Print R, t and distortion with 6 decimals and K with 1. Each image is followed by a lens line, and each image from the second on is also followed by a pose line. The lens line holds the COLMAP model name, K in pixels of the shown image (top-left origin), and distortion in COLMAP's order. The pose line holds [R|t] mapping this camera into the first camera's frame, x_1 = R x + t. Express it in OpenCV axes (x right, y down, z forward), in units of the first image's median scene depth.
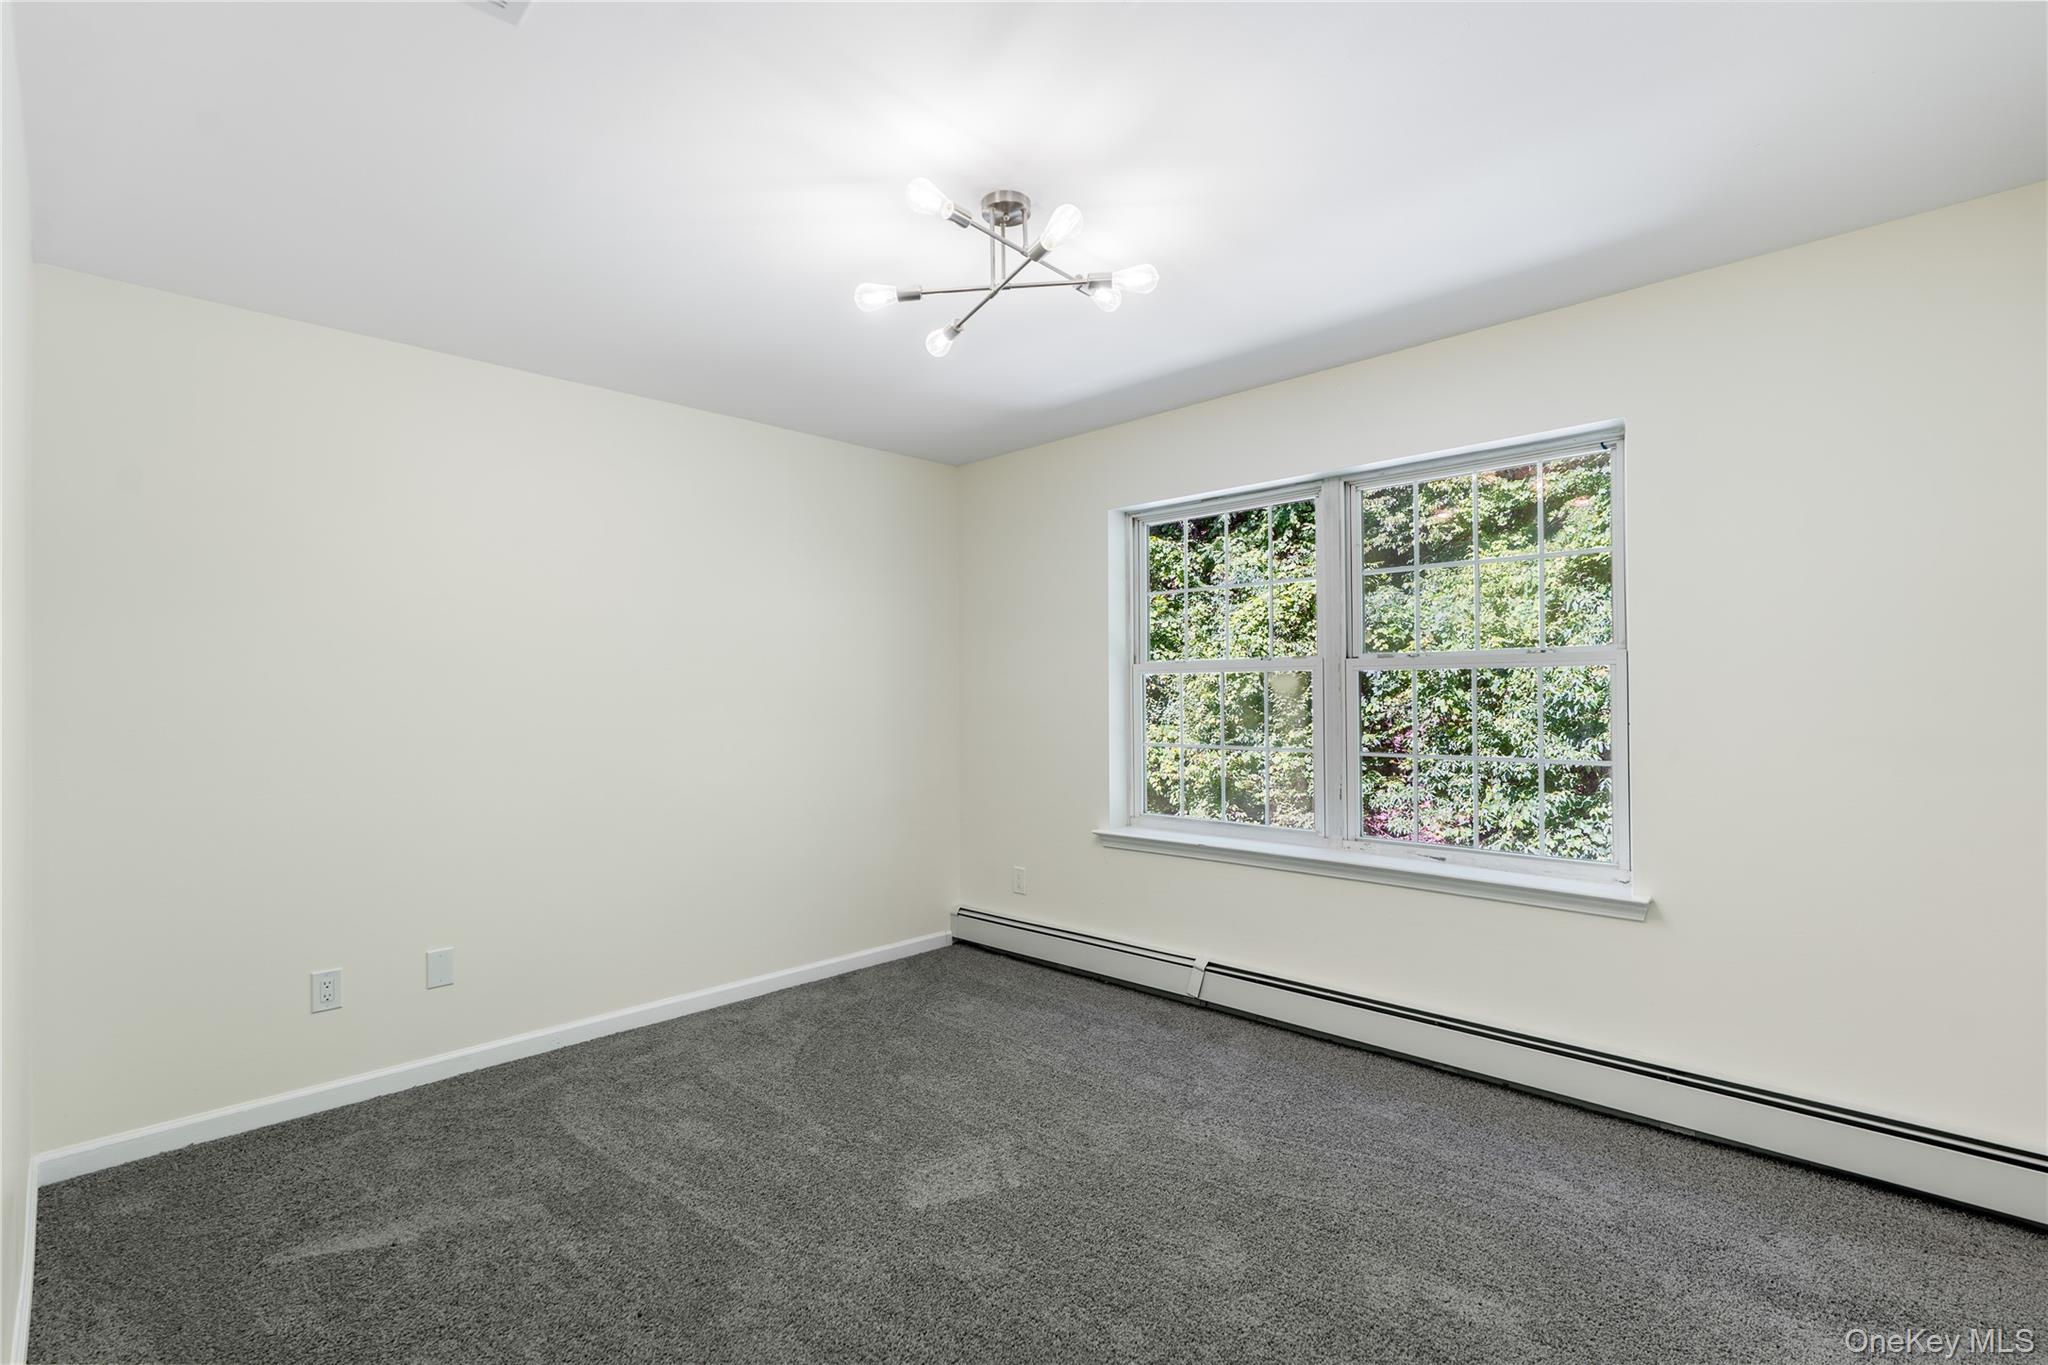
lens RADIAL K [[944.7, 0, 1024.0], [0, 944.7, 682.5], [0, 0, 1]] dist [-0.002408, -0.000221]
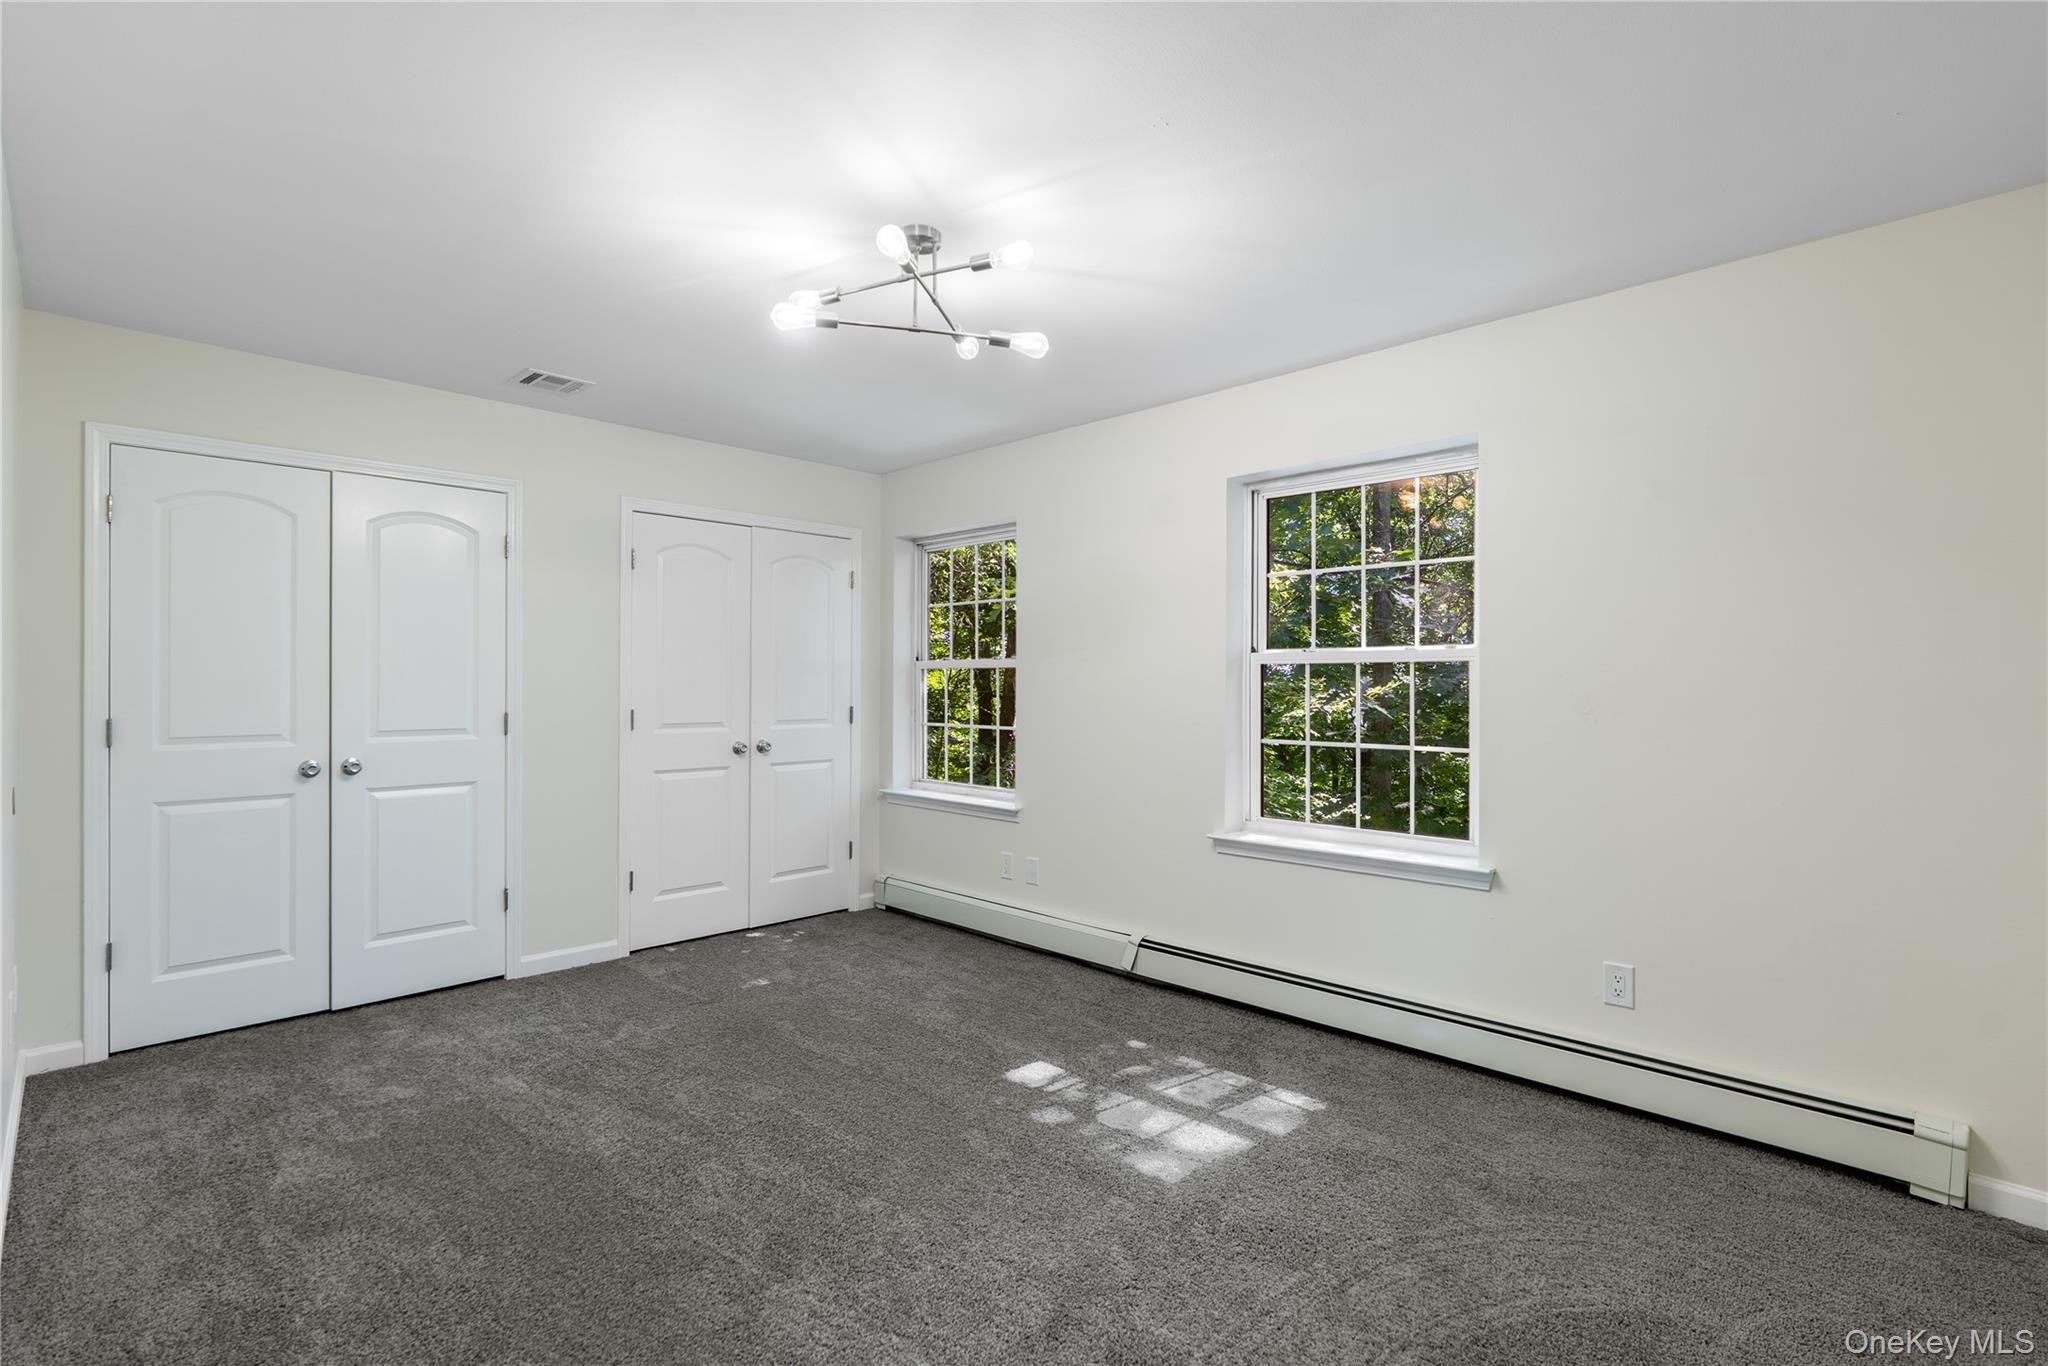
lens RADIAL K [[948.1, 0, 1024.0], [0, 948.1, 683.0], [0, 0, 1]] dist [-0.001518, 0.015881]
pose [[0.999978, -0.000212, -0.006677, 0.094391], [0.000271, 0.999960, 0.008941, -0.000636], [0.006675, -0.008943, 0.999938, -0.089901]]
